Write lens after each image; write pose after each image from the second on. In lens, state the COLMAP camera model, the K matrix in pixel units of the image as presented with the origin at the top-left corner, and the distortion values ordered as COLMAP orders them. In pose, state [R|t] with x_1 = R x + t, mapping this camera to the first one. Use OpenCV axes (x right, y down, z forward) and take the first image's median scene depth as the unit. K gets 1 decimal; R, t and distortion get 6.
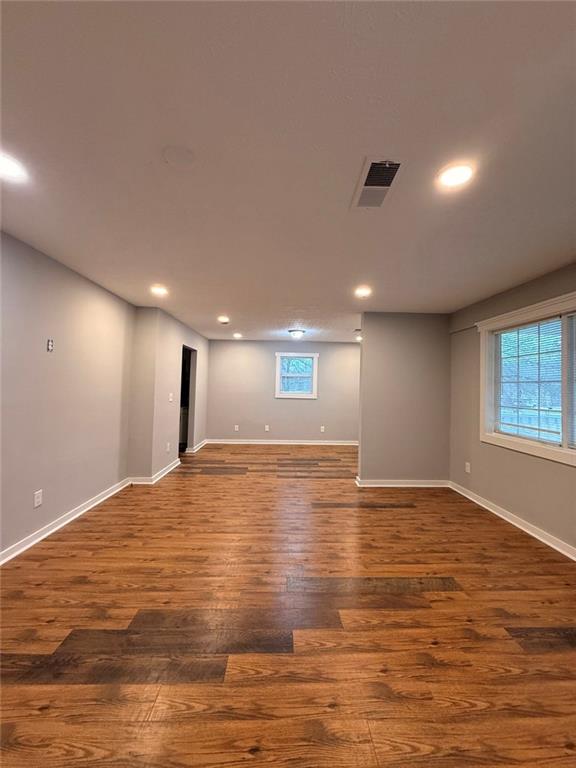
lens RADIAL K [[307.4, 0, 288.3], [0, 307.4, 384.3], [0, 0, 1]] dist [-0.000934, 0.001482]
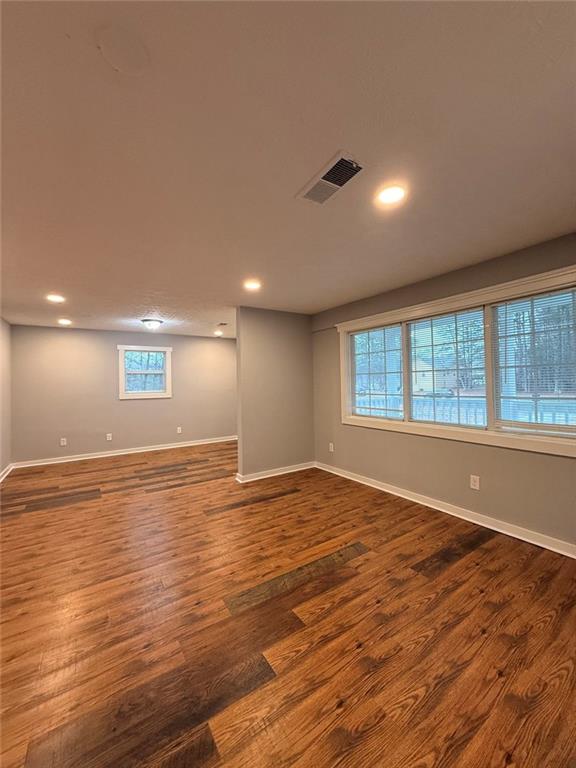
lens RADIAL K [[307.4, 0, 288.0], [0, 307.4, 383.6], [0, 0, 1]] dist [-0.000934, 0.001482]
pose [[0.850674, -0.037705, 0.524340, -0.188715], [0.032141, 0.999289, 0.019713, -0.001899], [-0.524710, 0.000084, 0.851281, 0.099856]]
